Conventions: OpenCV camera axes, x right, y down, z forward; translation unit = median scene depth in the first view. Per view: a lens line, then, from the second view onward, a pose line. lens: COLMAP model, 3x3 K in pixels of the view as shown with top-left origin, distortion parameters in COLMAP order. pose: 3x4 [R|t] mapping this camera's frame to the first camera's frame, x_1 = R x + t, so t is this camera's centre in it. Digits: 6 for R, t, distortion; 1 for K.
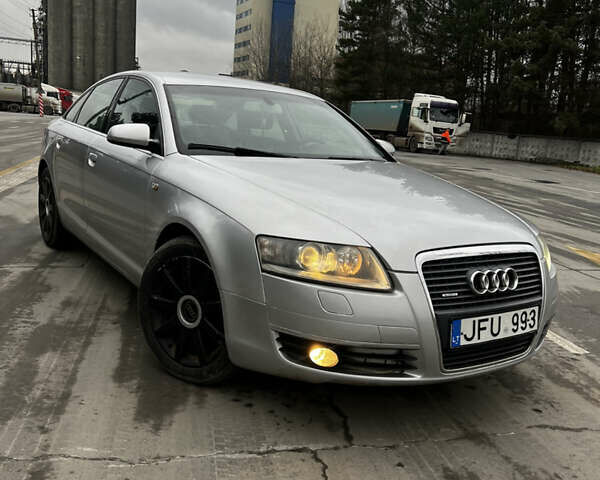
lens RADIAL K [[586.0, 0, 300.0], [0, 586.0, 240.0], [0, 0, 1]] dist [0.103910, -0.183750]
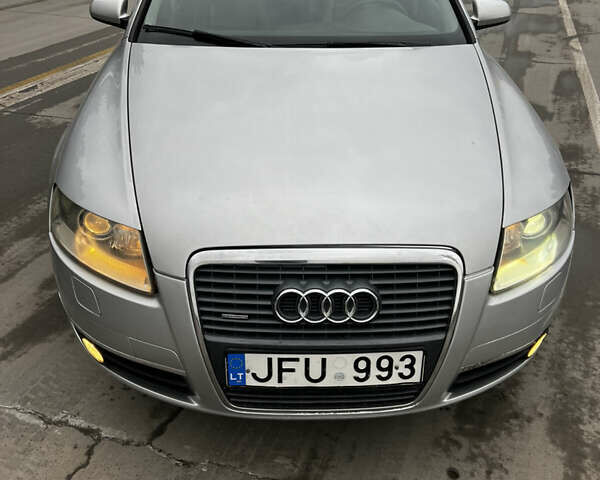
lens RADIAL K [[586.0, 0, 300.0], [0, 586.0, 240.0], [0, 0, 1]] dist [0.103910, -0.183750]
pose [[0.855088, 0.205964, -0.475818, 0.567546], [-0.051426, 0.946879, 0.317452, -0.192375], [0.515926, -0.246980, 0.820257, 0.453311]]
